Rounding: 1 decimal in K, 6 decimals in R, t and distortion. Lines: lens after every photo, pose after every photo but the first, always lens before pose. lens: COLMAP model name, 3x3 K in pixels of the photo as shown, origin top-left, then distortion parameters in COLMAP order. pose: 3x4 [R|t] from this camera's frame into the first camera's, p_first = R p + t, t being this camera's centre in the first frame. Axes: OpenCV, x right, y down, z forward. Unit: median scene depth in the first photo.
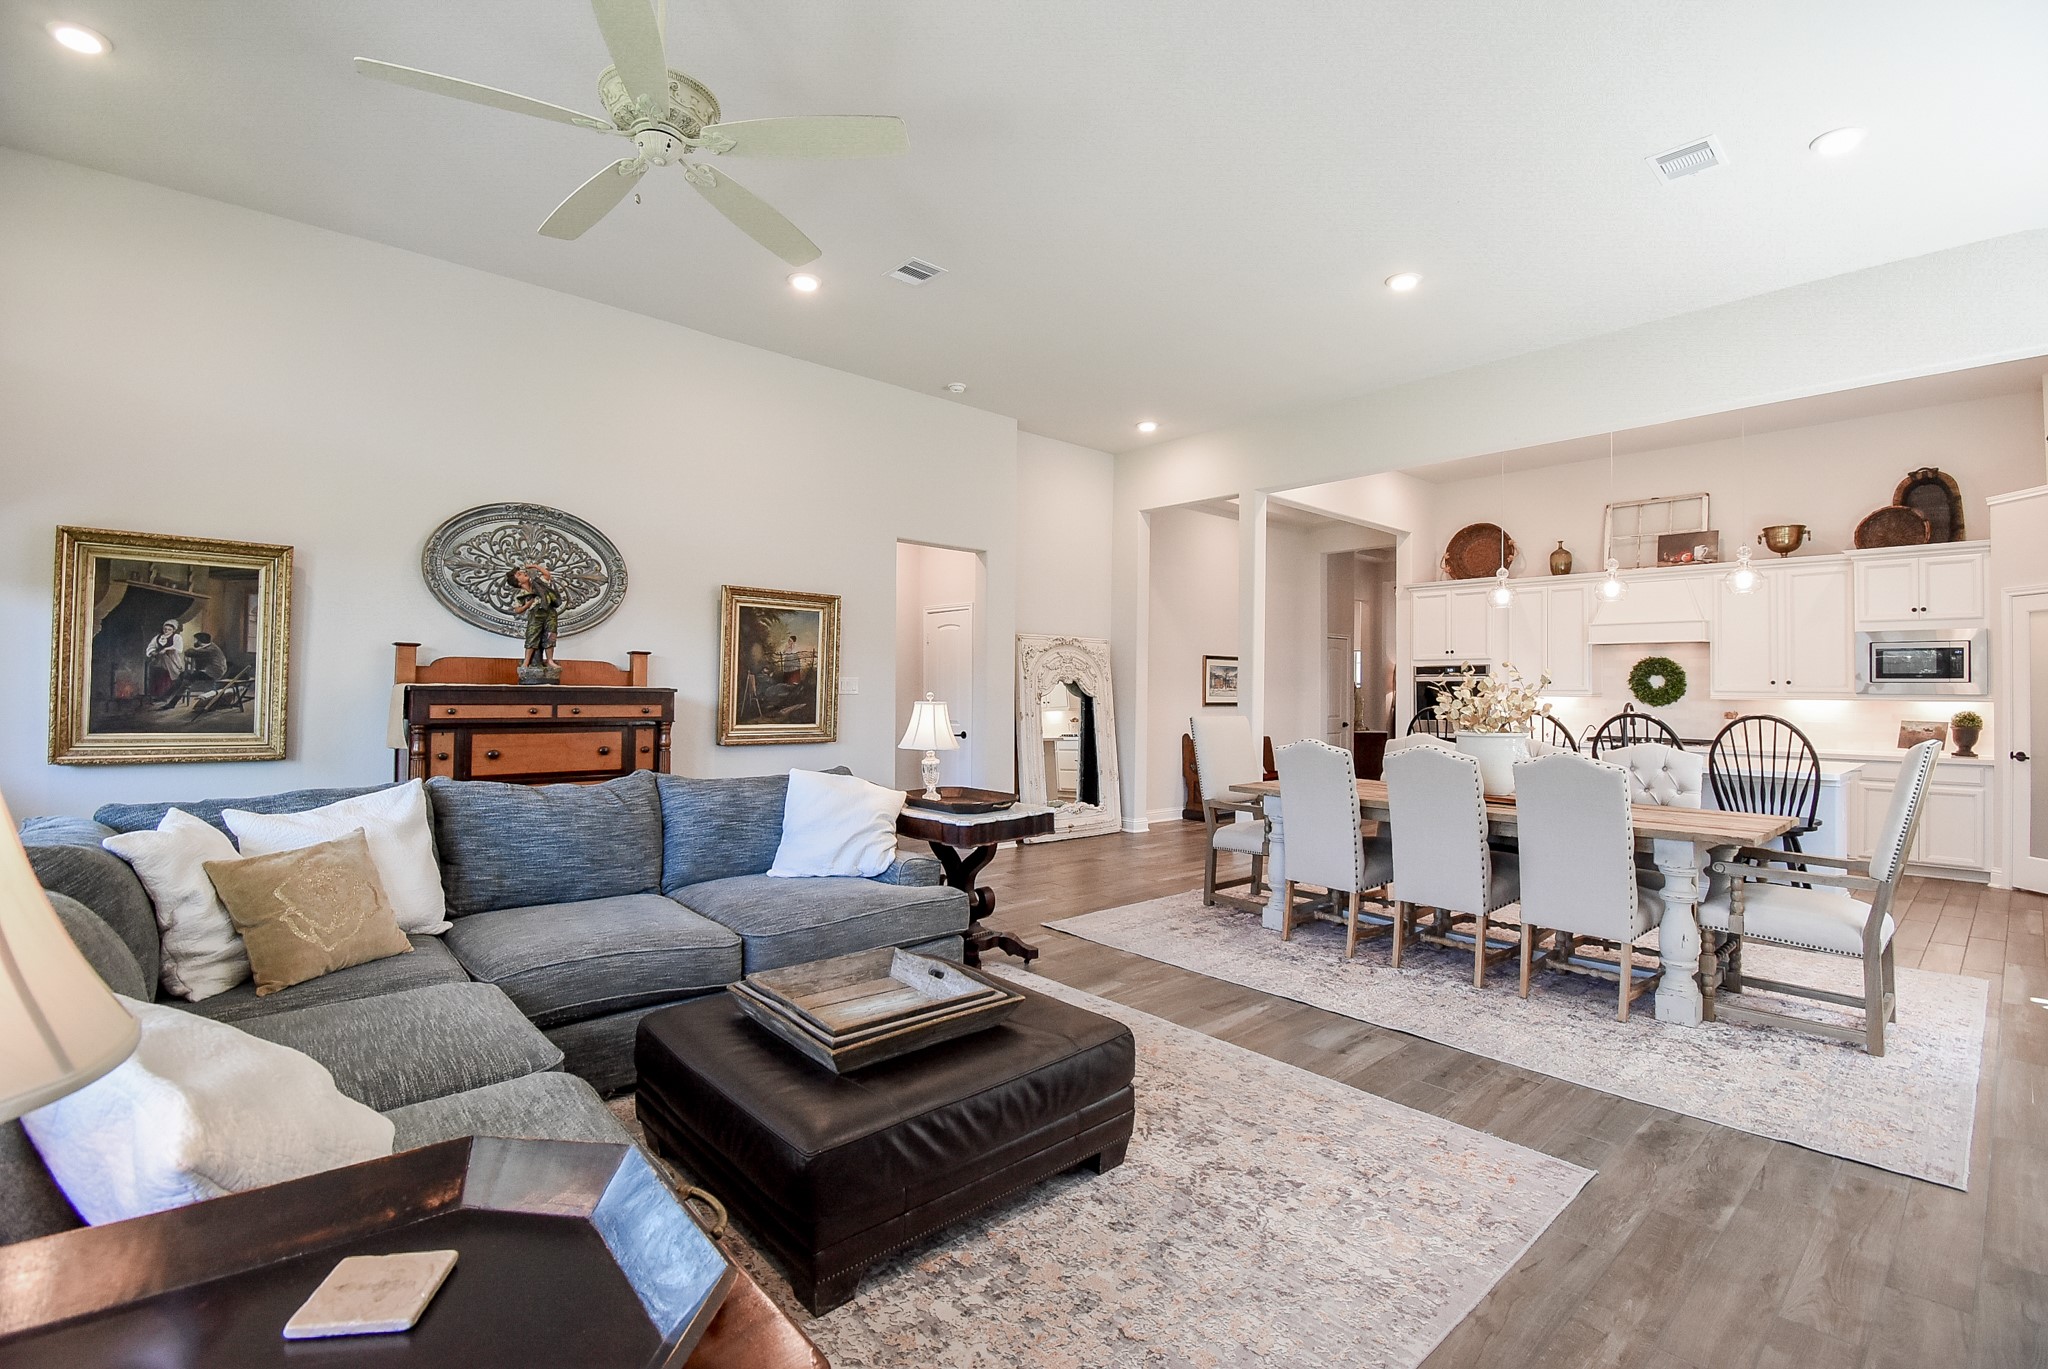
lens RADIAL K [[905.5, 0, 1024.0], [0, 905.5, 684.5], [0, 0, 1]] dist [0.001355, 0.000236]
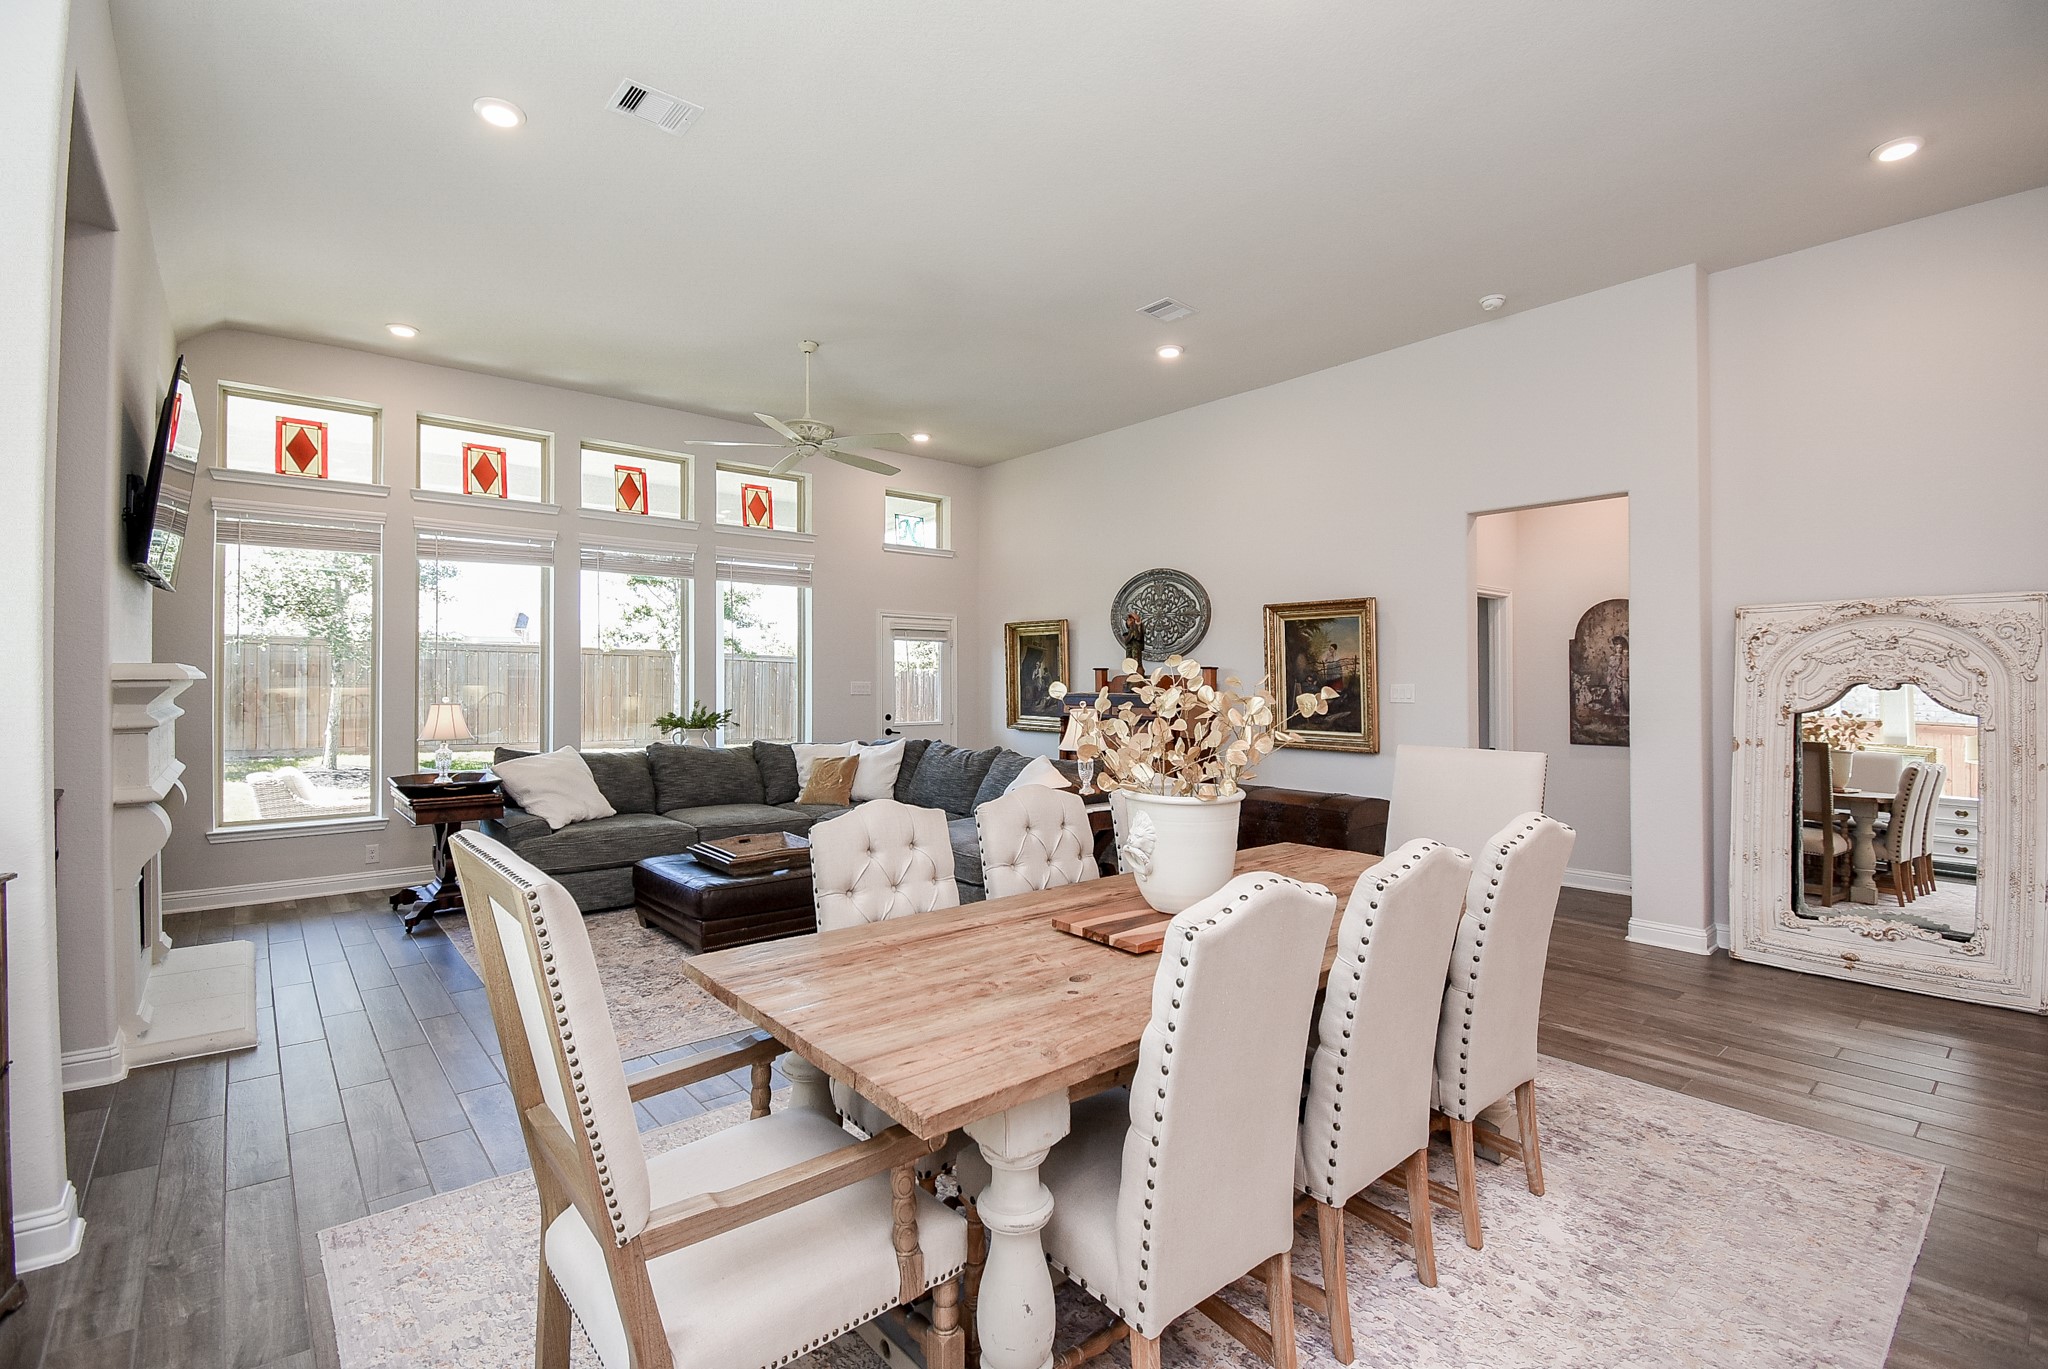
lens RADIAL K [[923.3, 0, 1027.1], [0, 923.3, 674.5], [0, 0, 1]] dist [0.000786, 0.000087]
pose [[-0.033978, -0.029077, -0.999000, 0.799842], [-0.007084, 0.999559, -0.028852, 0.012445], [0.999397, 0.006097, -0.034169, 0.720519]]
